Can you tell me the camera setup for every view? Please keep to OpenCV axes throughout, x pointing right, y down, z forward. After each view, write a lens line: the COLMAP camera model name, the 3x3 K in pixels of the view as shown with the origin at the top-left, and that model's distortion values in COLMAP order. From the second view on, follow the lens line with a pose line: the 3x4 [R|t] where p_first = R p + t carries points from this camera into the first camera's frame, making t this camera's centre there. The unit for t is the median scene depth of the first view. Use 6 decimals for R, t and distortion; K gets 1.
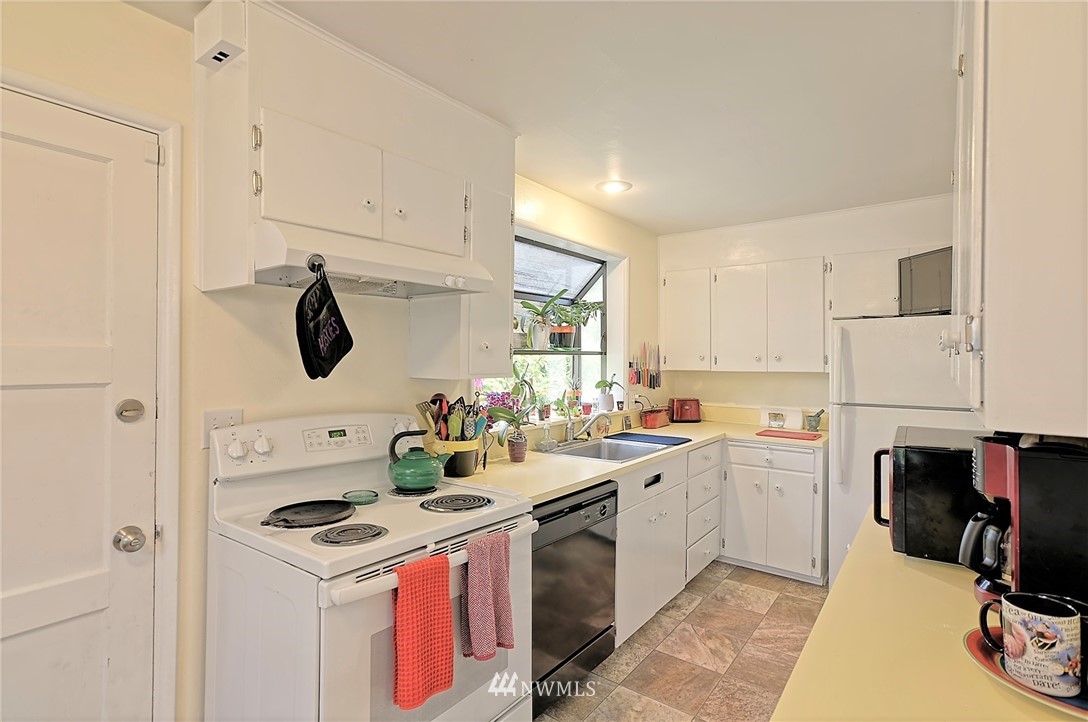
lens RADIAL K [[533.8, 0, 550.1], [0, 533.8, 359.3], [0, 0, 1]] dist [-0.060790, 0.054272]
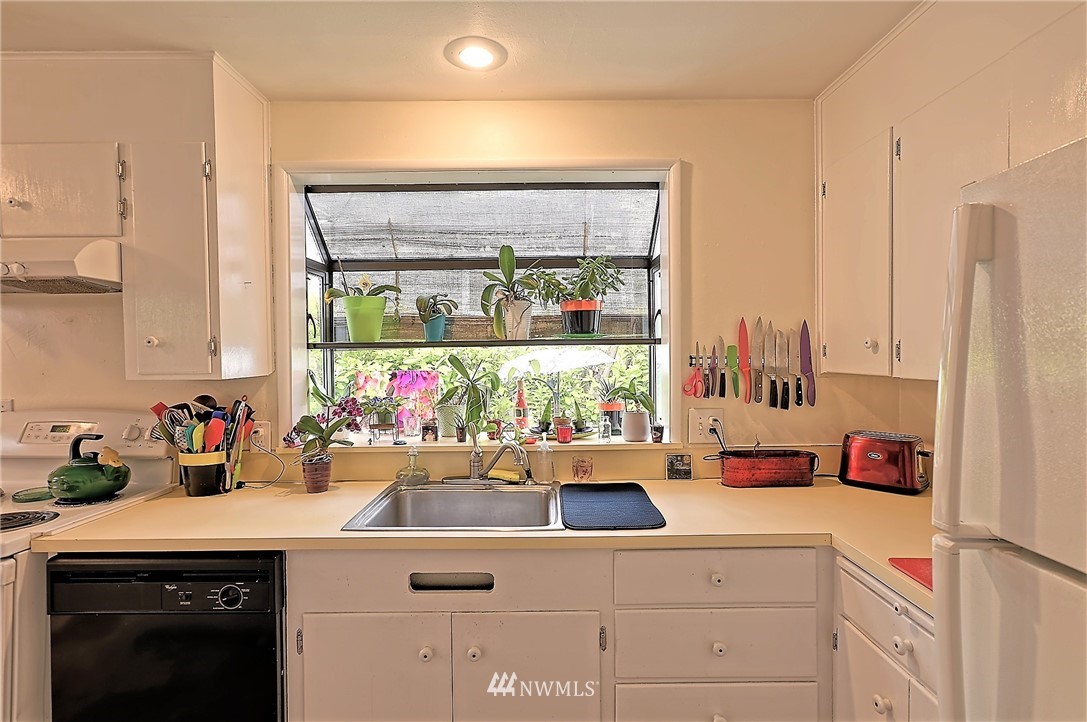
lens RADIAL K [[533.3, 0, 549.5], [0, 533.3, 359.3], [0, 0, 1]] dist [-0.060790, 0.054272]
pose [[0.600478, 0.002569, -0.799637, 0.578301], [0.010989, 0.999874, 0.011464, 0.000162], [0.799566, -0.015672, 0.600374, 0.652597]]
